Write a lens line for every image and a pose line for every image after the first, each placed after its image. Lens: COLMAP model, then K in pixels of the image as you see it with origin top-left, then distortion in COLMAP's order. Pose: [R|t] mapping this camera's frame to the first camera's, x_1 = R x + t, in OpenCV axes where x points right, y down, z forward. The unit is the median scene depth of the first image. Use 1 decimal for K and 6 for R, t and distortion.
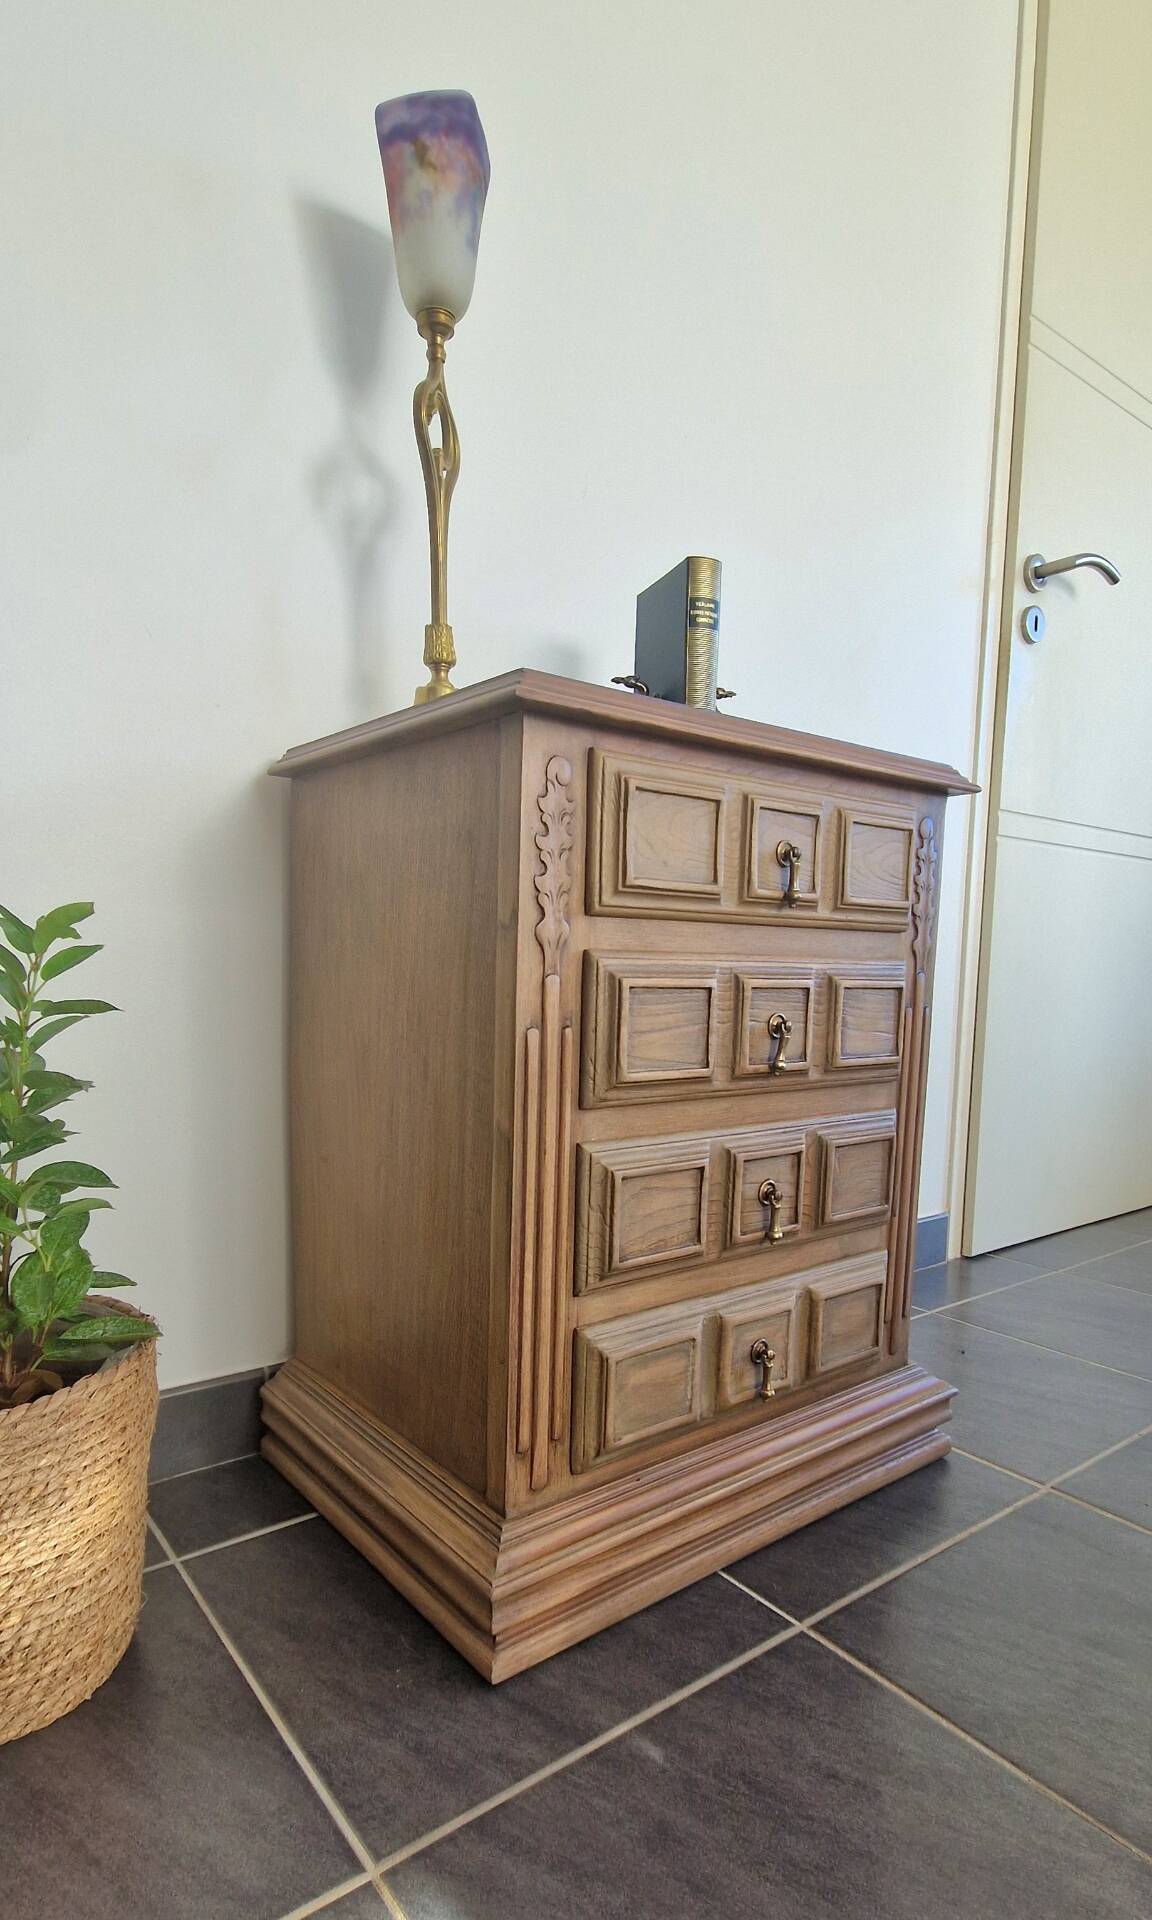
lens RADIAL K [[1025.0, 0, 557.2], [0, 1025.0, 1075.7], [0, 0, 1]] dist [0.003376, 0.000539]
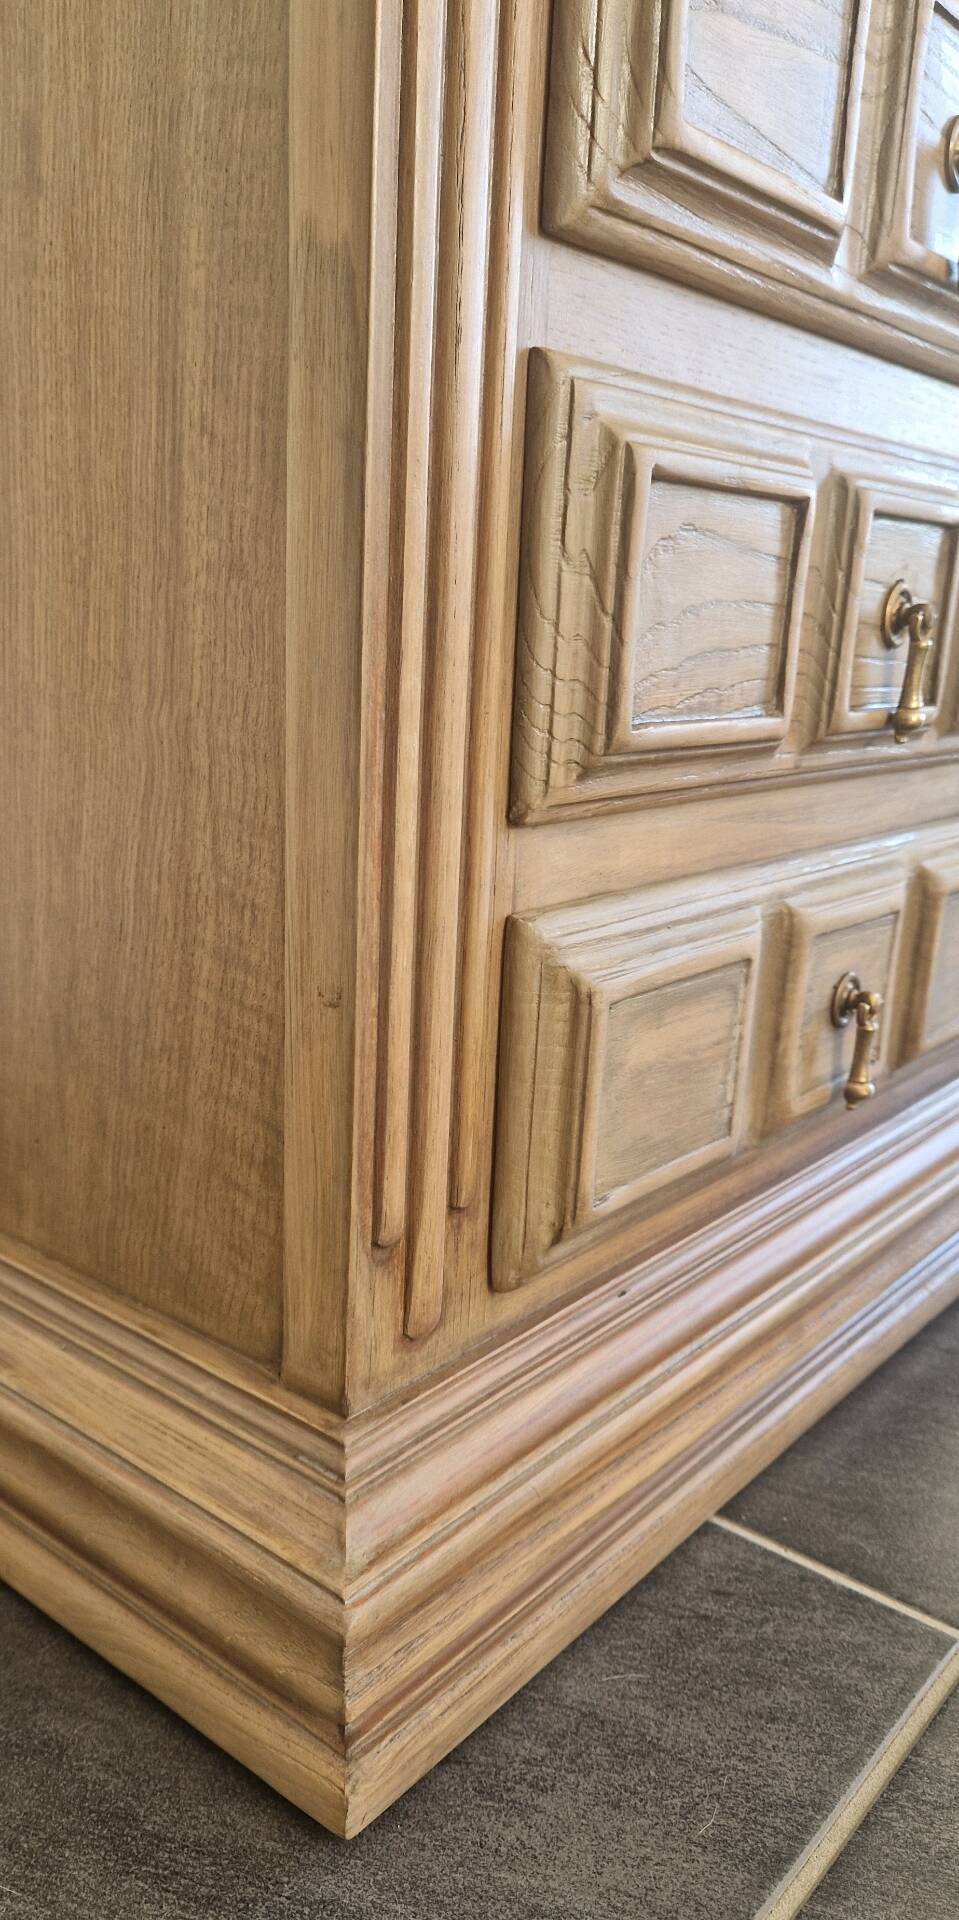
lens RADIAL K [[1413.0, 0, 462.1], [0, 1413.0, 1047.5], [0, 0, 1]] dist [0.030640, -0.005143]
pose [[0.976704, -0.047242, 0.209325, -0.106639], [0.006416, 0.981458, 0.191567, 0.192995], [-0.214494, -0.185762, 0.958898, 0.500913]]
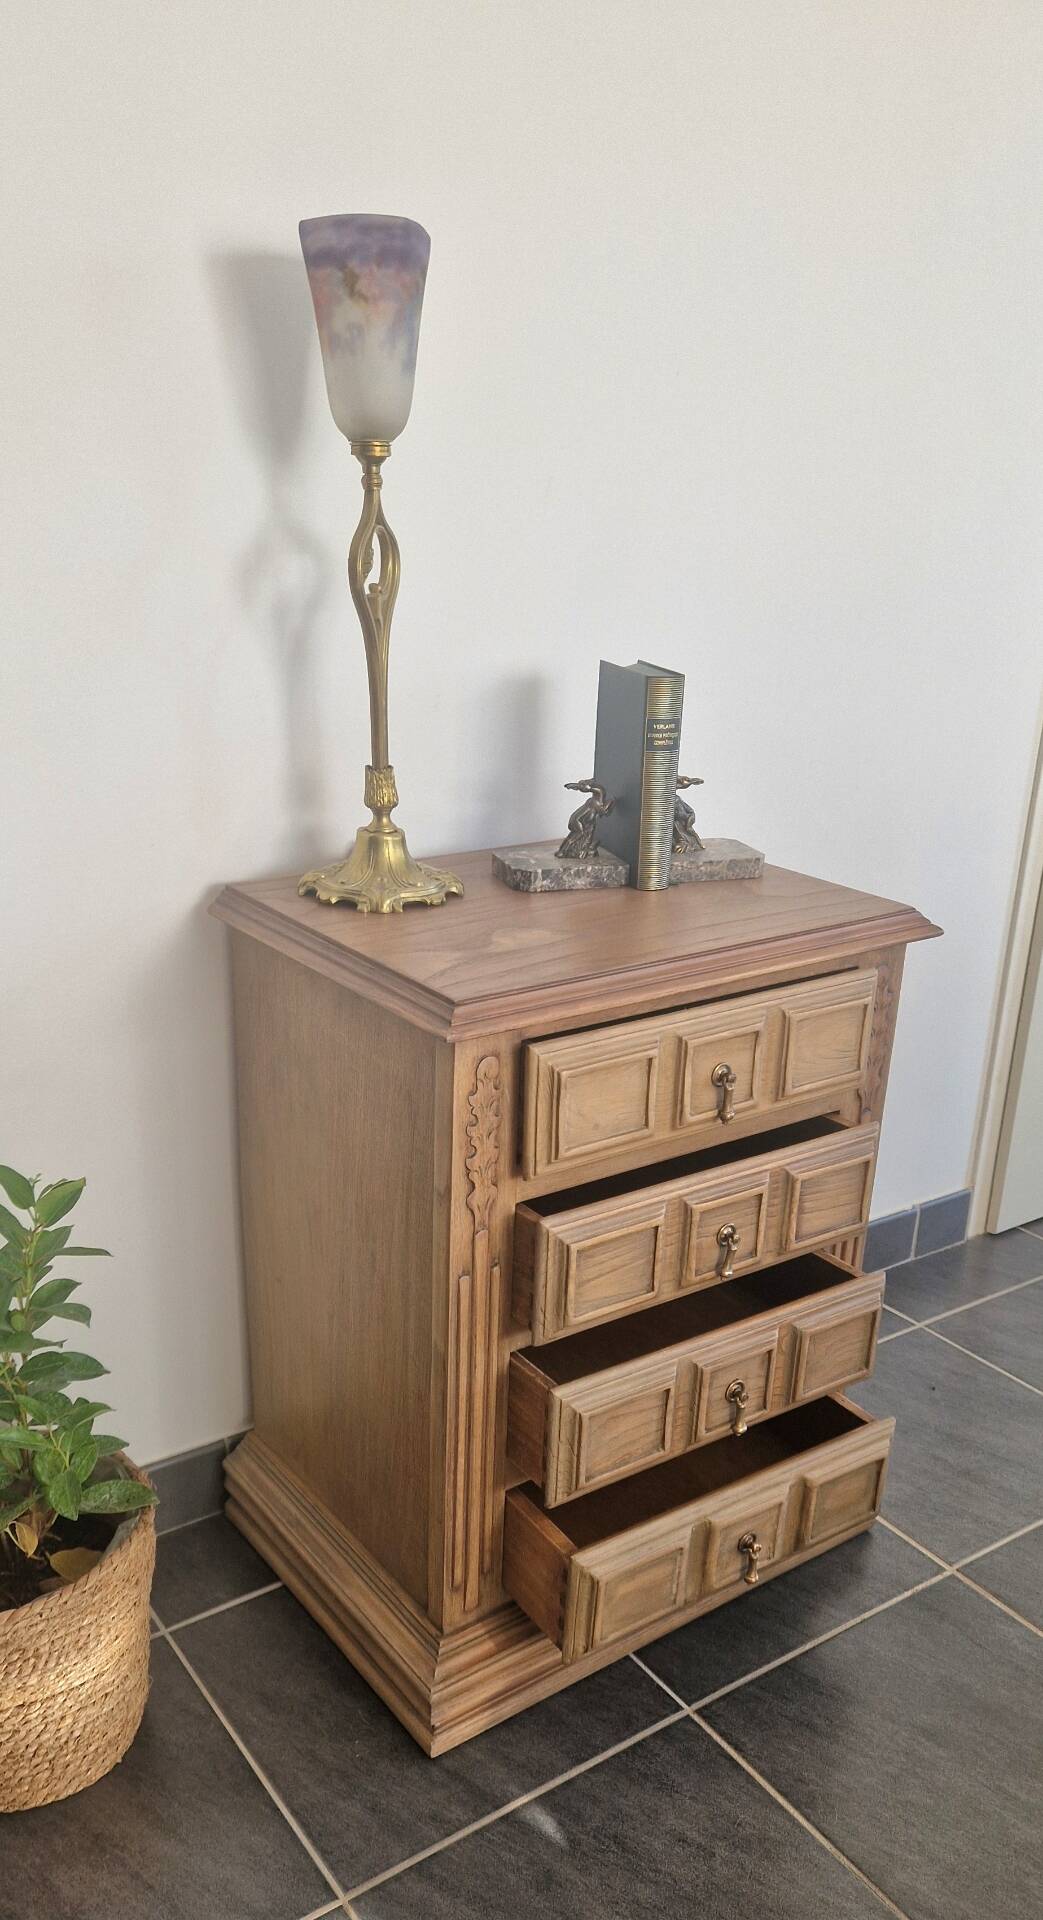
lens RADIAL K [[1518.5, 0, 521.1], [0, 1518.5, 1113.9], [0, 0, 1]] dist [0.078545, -0.084043]
pose [[0.999343, 0.020785, -0.029681, 0.080863], [-0.011737, 0.960641, 0.277546, -0.644571], [0.034281, -0.277015, 0.960254, -0.553520]]
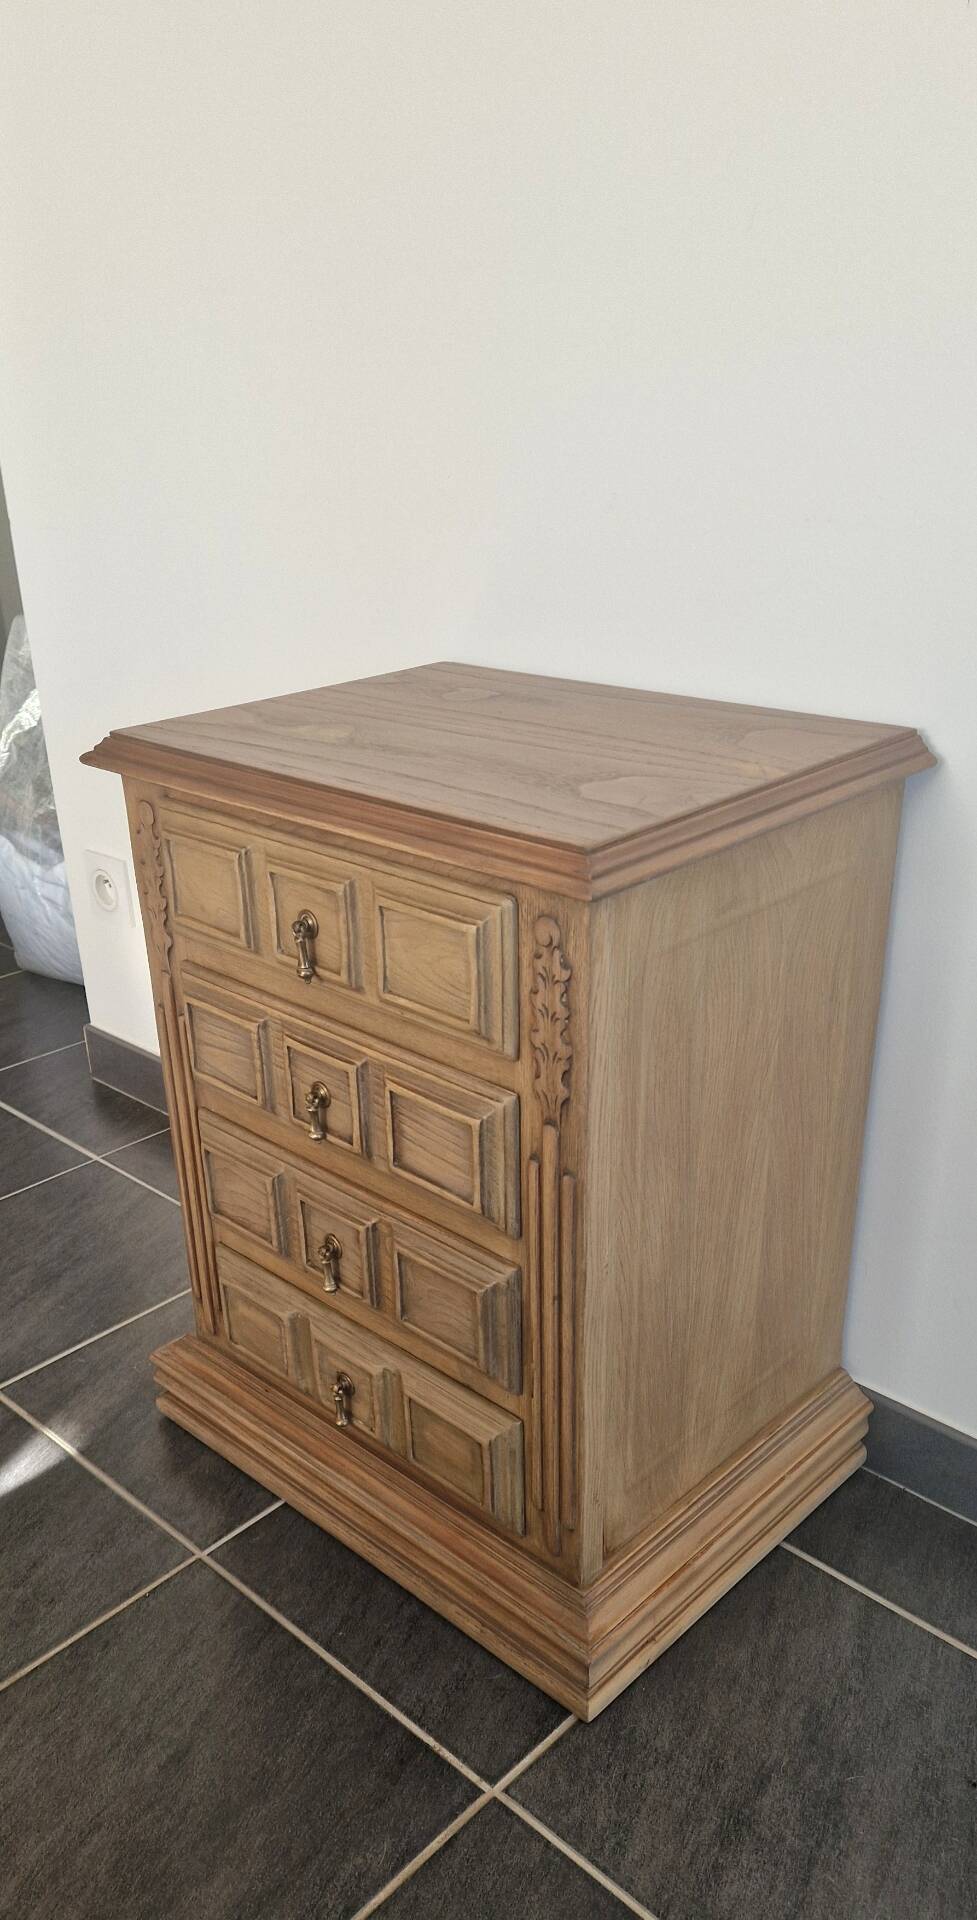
lens RADIAL K [[1468.3, 0, 474.3], [0, 1468.3, 1115.1], [0, 0, 1]] dist [0.071006, 0.000753]
pose [[0.137475, 0.426622, -0.893921, 1.580306], [-0.087936, 0.904183, 0.417996, -0.663598], [0.986594, 0.021144, 0.161818, 1.001349]]
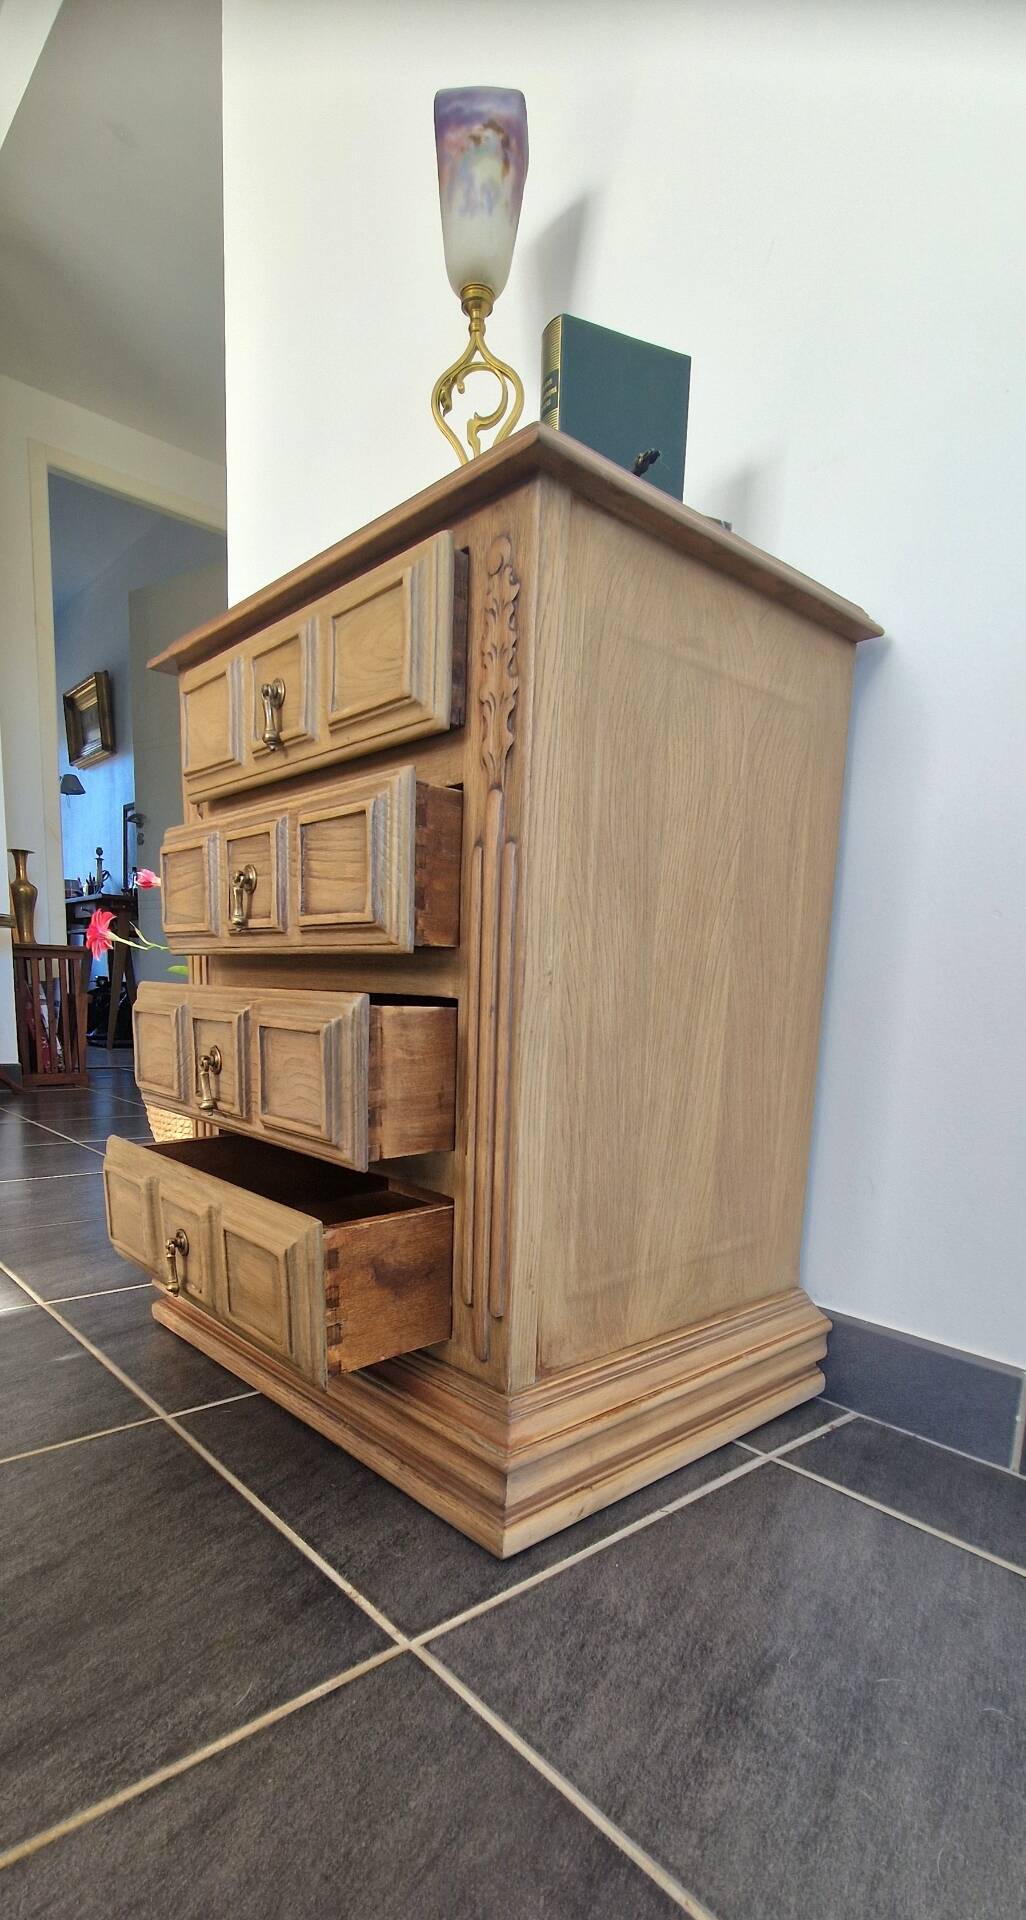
lens RADIAL K [[928.8, 0, 503.7], [0, 928.8, 1153.9], [0, 0, 1]] dist [-0.001451, 0.000094]
pose [[0.074861, 0.155849, -0.984940, 1.242900], [-0.145957, 0.978787, 0.143782, 0.052904], [0.986454, 0.132996, 0.096020, 1.247461]]
